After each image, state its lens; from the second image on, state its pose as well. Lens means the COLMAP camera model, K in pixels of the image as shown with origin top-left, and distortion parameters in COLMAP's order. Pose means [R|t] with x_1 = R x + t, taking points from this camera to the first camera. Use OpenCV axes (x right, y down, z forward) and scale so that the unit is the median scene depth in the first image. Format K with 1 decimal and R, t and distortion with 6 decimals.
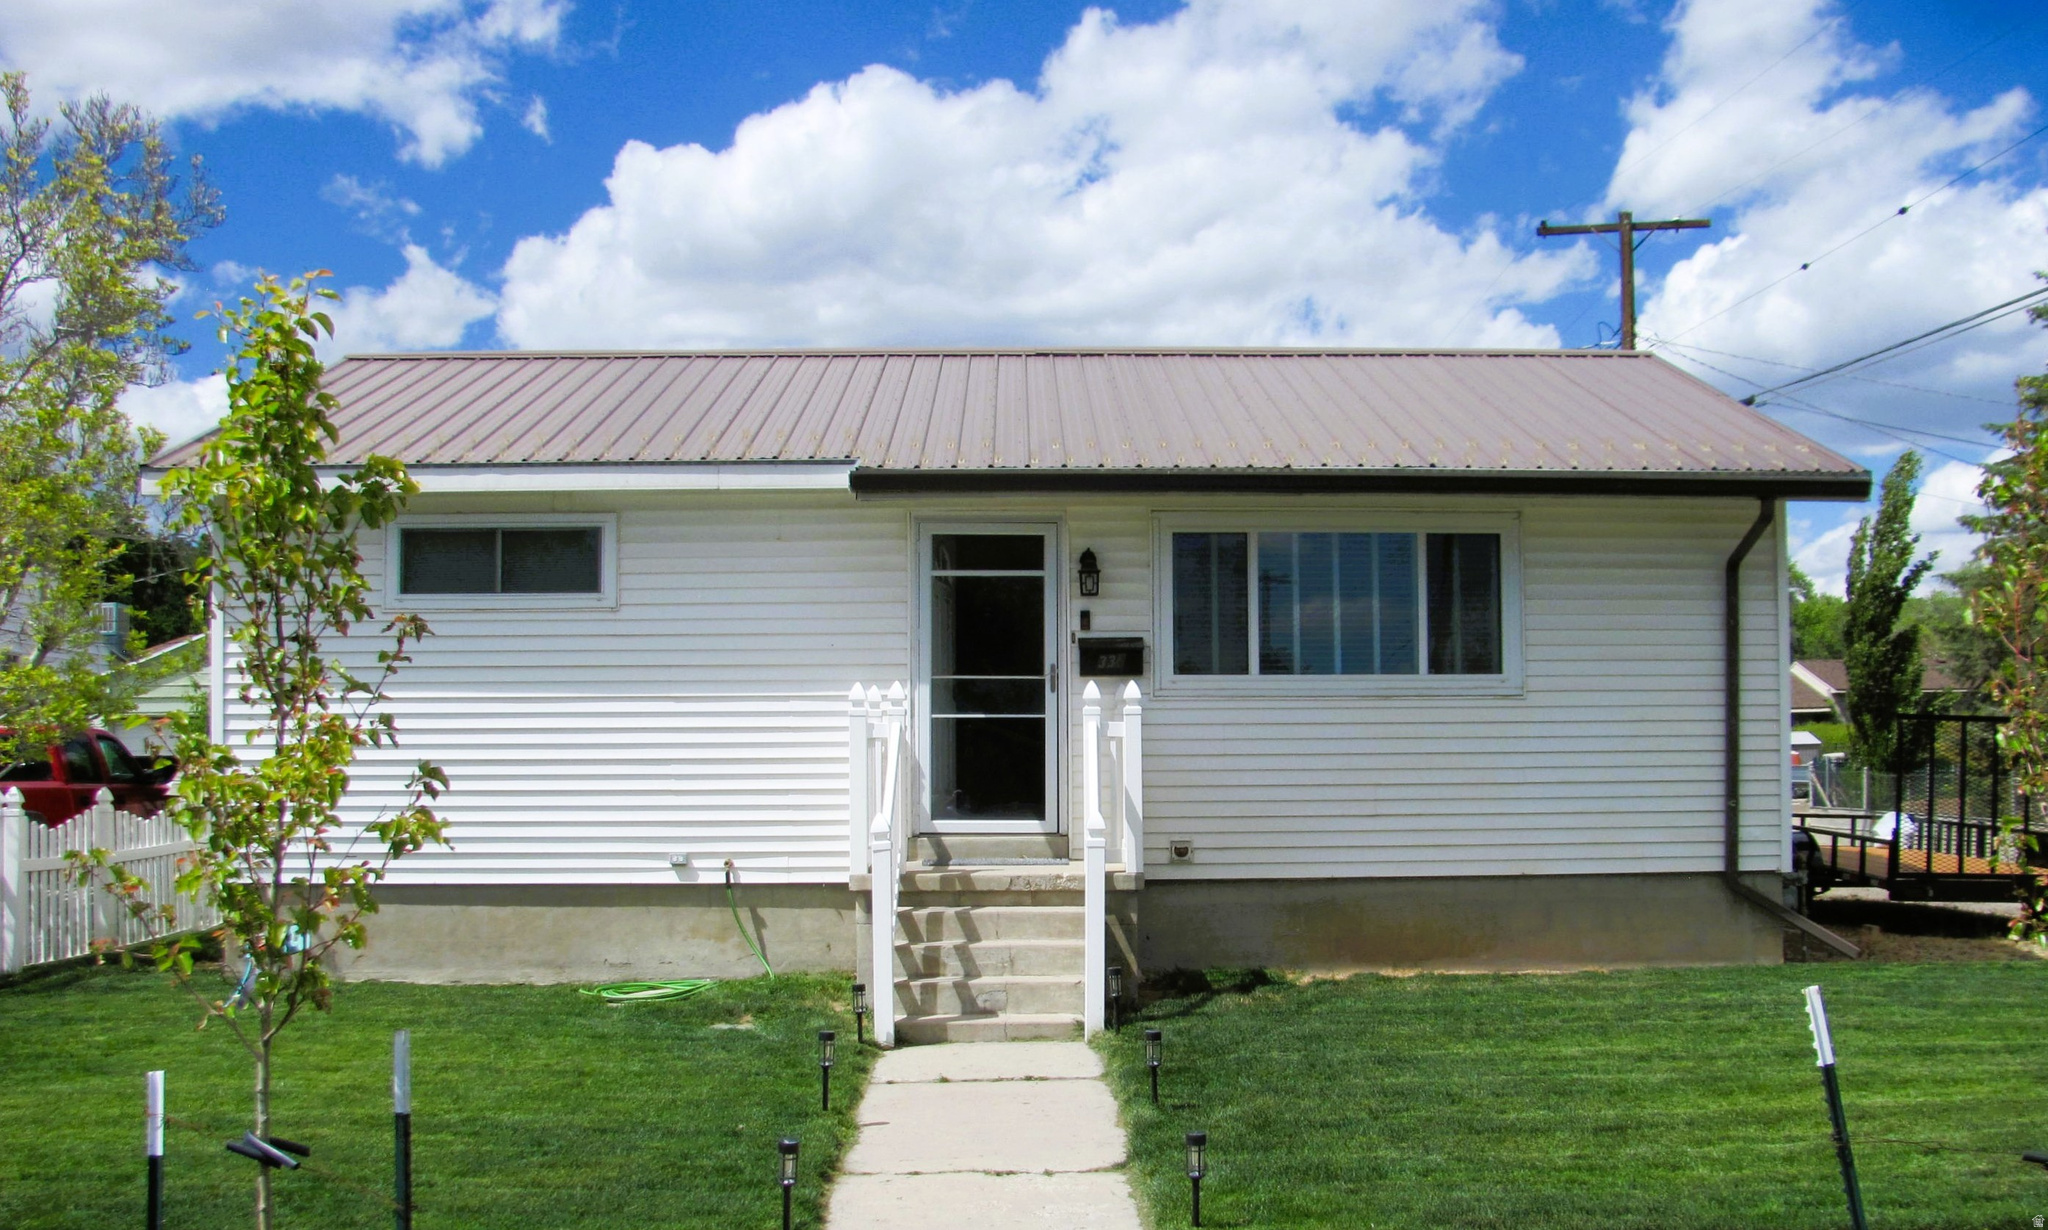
lens RADIAL K [[2175.5, 0, 1023.7], [0, 2175.5, 728.8], [0, 0, 1]] dist [-0.131098, 0.004213]
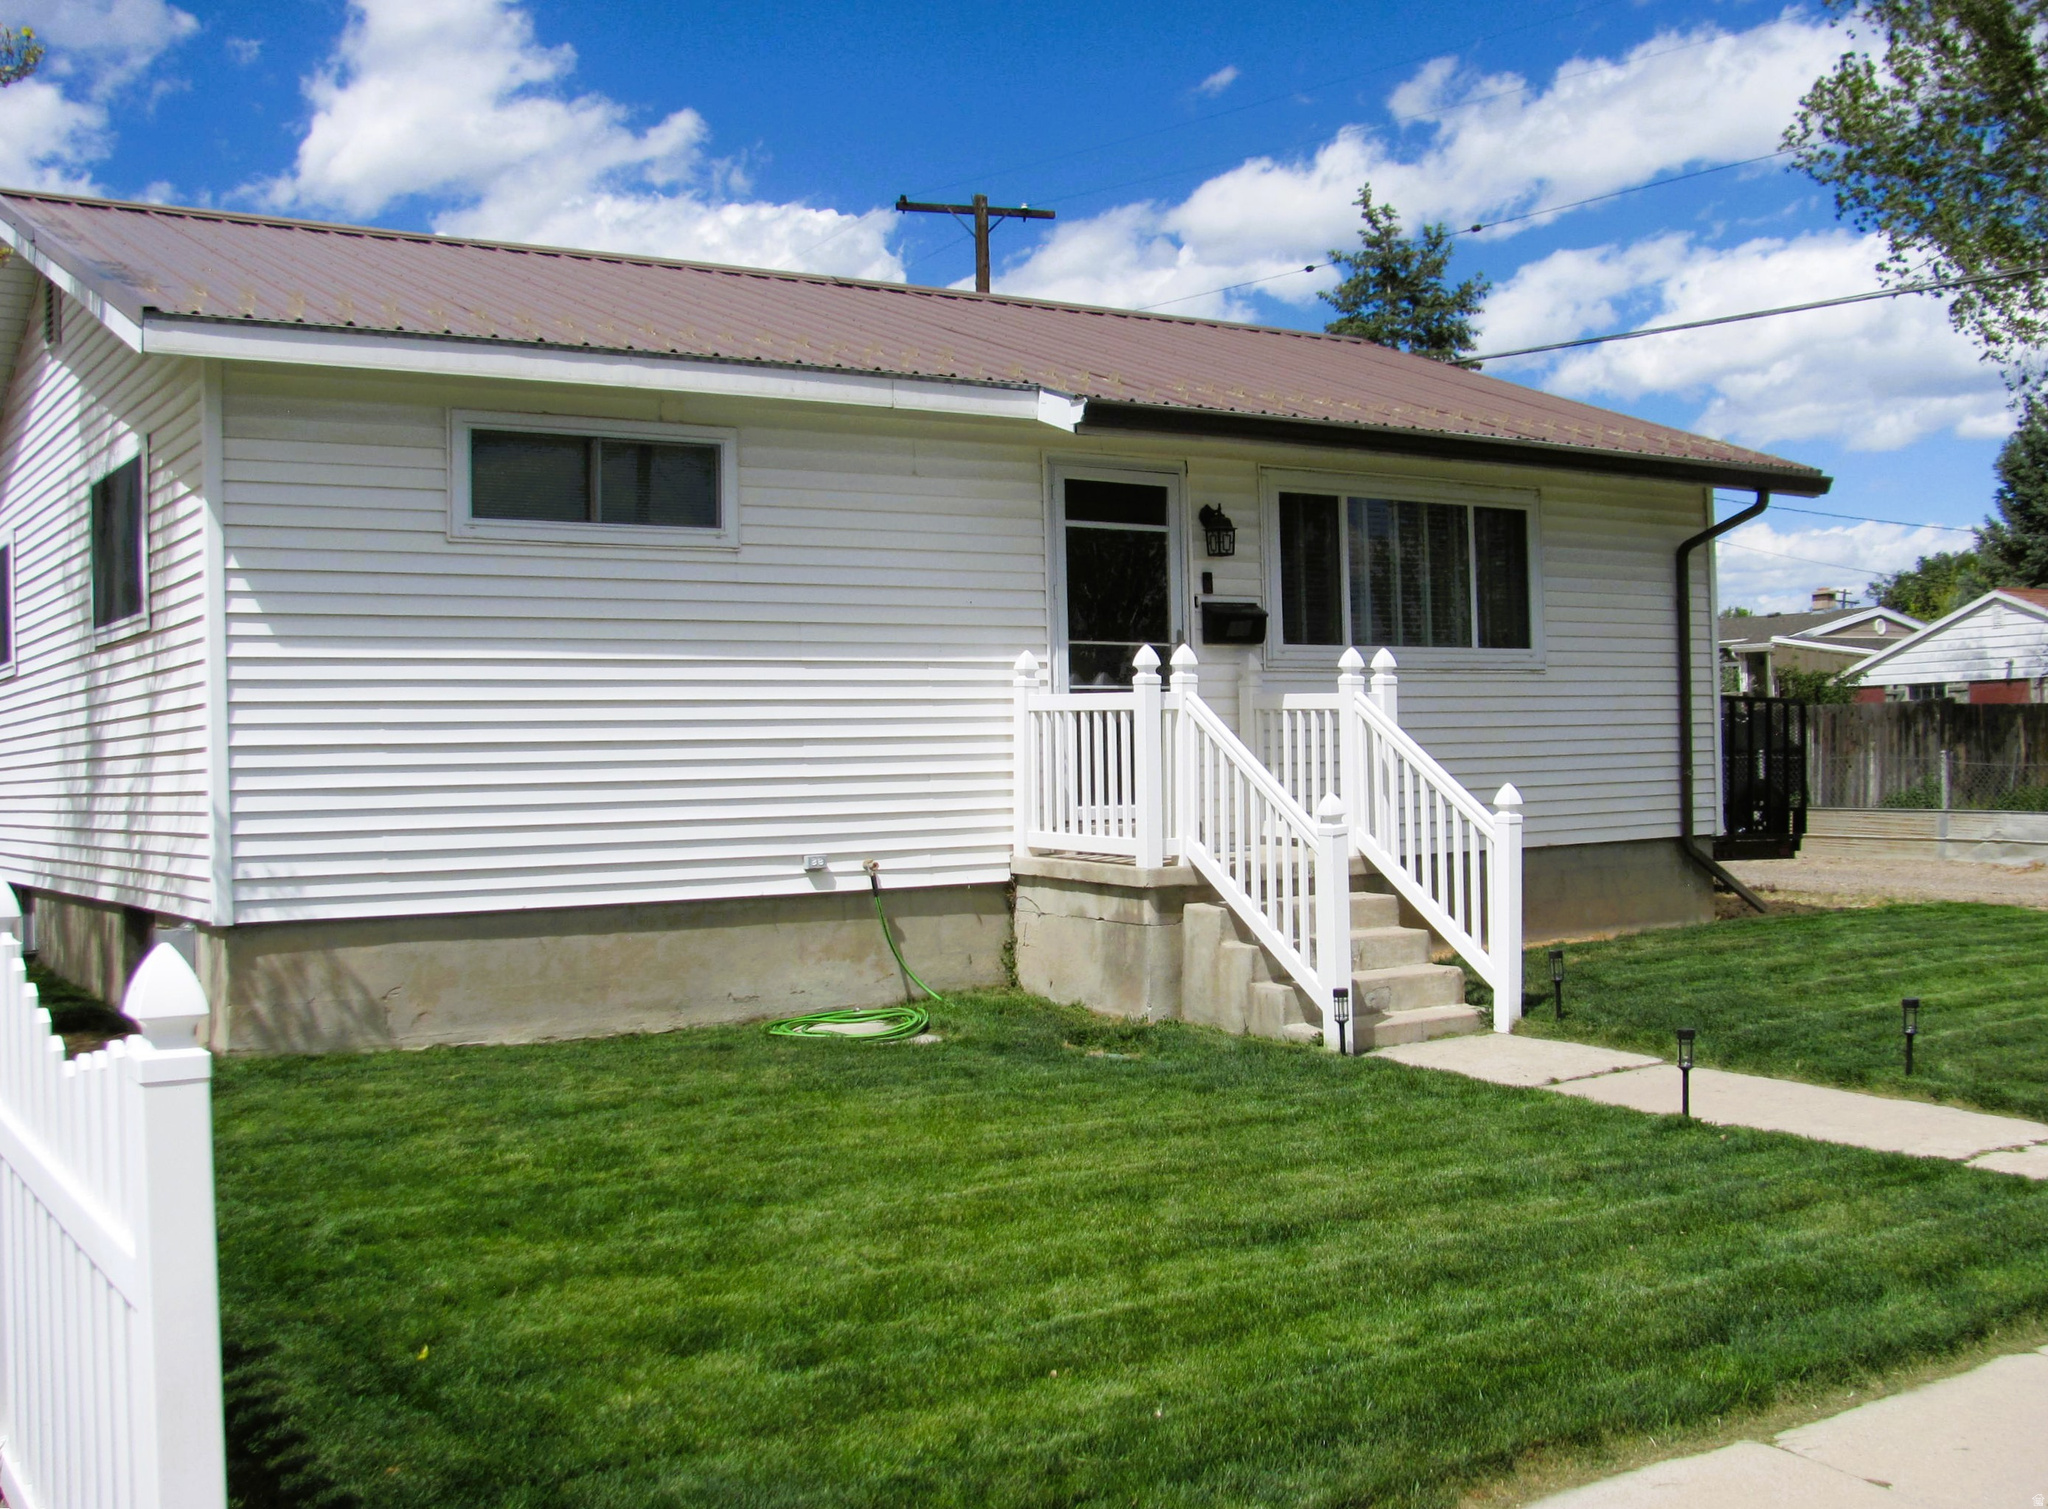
lens RADIAL K [[2213.8, 0, 1024.0], [0, 2213.8, 754.5], [0, 0, 1]] dist [-0.126084, -0.007291]
pose [[0.835105, -0.011589, 0.549968, -0.545183], [0.004554, 0.999889, 0.014155, 0.008520], [-0.550072, -0.009317, 0.835065, 0.269090]]
